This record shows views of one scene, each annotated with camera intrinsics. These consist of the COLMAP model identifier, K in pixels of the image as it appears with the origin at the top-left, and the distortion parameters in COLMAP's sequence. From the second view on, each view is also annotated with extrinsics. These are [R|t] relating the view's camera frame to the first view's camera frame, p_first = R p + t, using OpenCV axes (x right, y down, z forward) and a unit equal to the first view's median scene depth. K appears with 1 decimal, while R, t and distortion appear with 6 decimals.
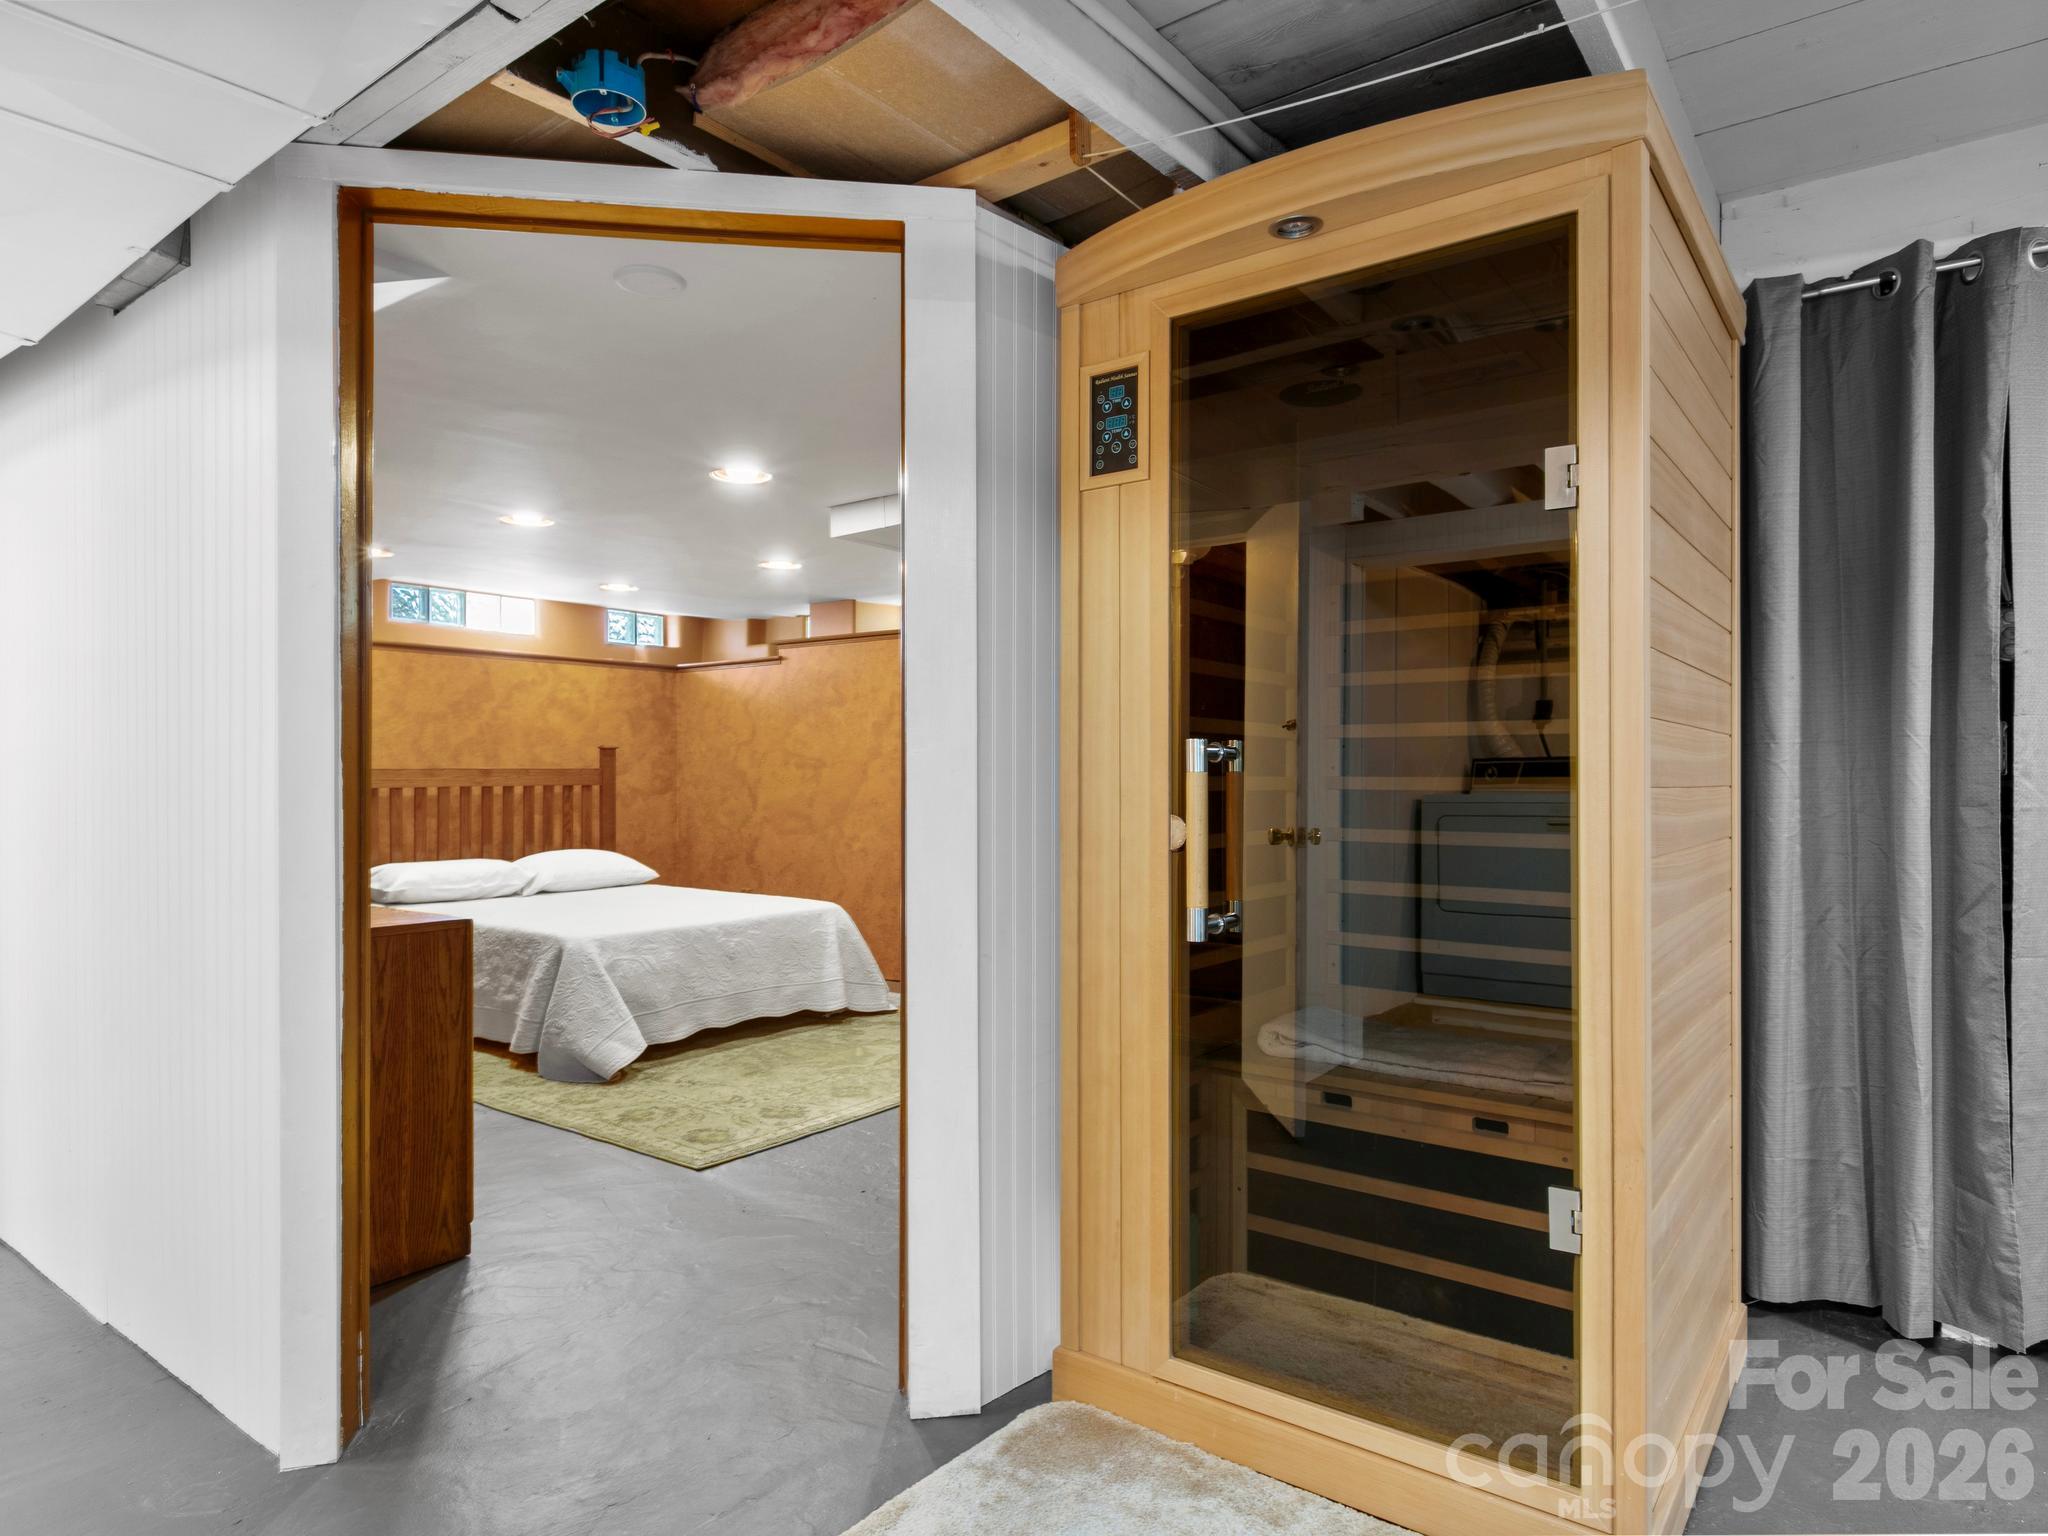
lens RADIAL K [[1267.4, 0, 1021.2], [0, 1267.4, 766.3], [0, 0, 1]] dist [0.003673, -0.001091]
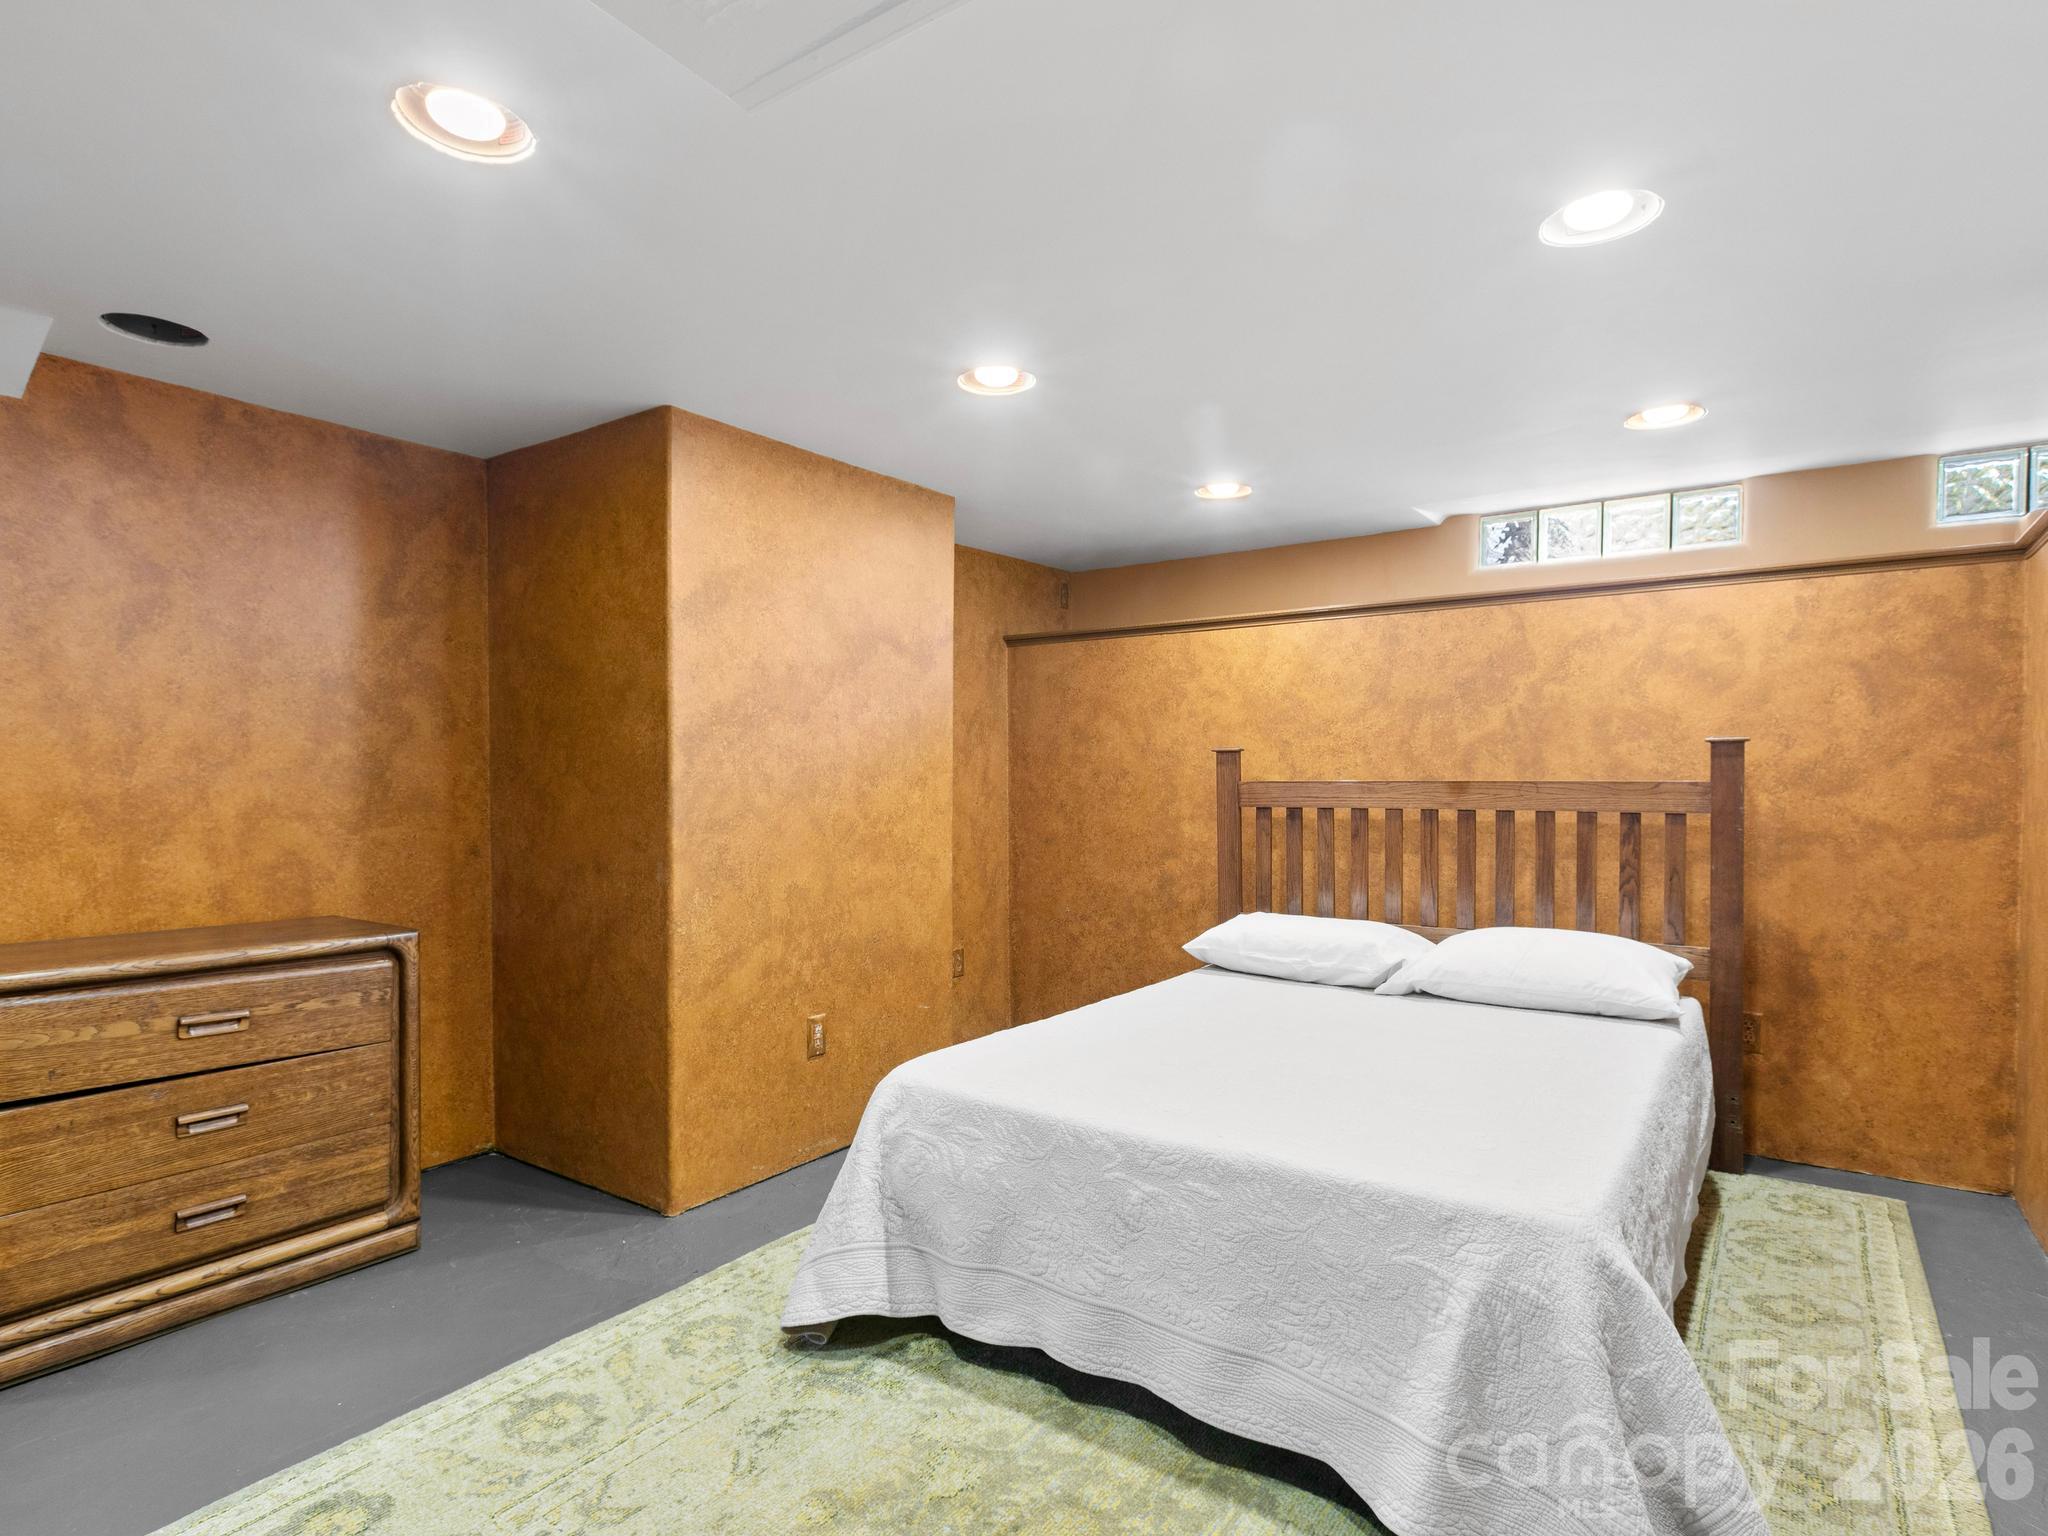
lens RADIAL K [[1066.3, 0, 1022.6], [0, 1066.3, 779.9], [0, 0, 1]] dist [0.001463, -0.001869]
pose [[0.009142, 0.003246, -0.999953, 0.100627], [0.001681, 0.999993, 0.003262, -0.000727], [0.999957, -0.001710, 0.009136, 0.744661]]
